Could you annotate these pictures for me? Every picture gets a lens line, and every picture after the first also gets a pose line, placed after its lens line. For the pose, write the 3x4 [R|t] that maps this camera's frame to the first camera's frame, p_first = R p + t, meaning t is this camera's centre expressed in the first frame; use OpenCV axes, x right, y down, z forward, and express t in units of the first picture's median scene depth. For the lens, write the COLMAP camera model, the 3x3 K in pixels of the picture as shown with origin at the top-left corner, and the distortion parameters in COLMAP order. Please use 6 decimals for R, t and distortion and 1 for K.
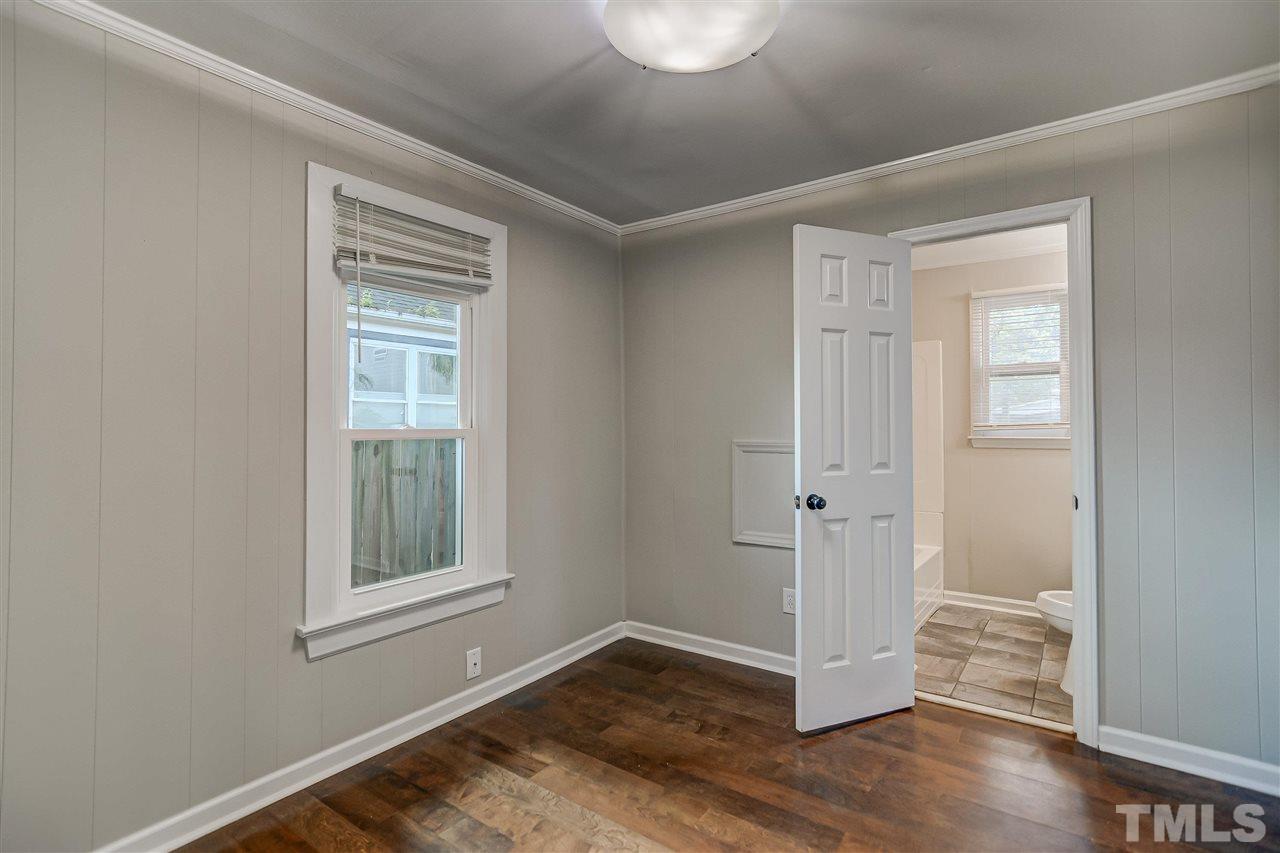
lens RADIAL K [[617.3, 0, 643.6], [0, 617.3, 419.1], [0, 0, 1]] dist [-0.009289, 0.003695]
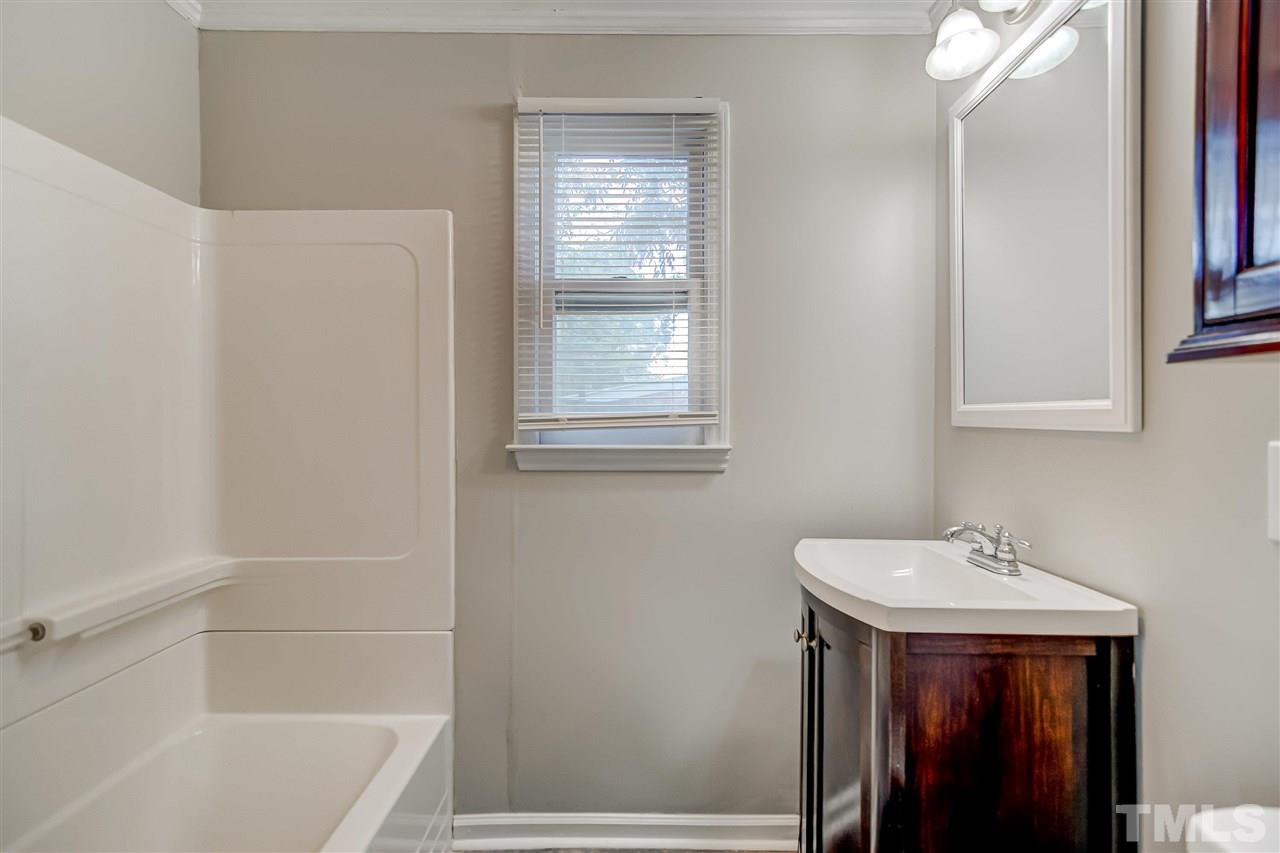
lens RADIAL K [[617.3, 0, 640.8], [0, 617.3, 422.5], [0, 0, 1]] dist [-0.009289, 0.003695]
pose [[0.807538, -0.002674, 0.589810, 0.355353], [-0.008217, 0.999842, 0.015784, 0.005364], [-0.589759, -0.017593, 0.807388, 0.613836]]
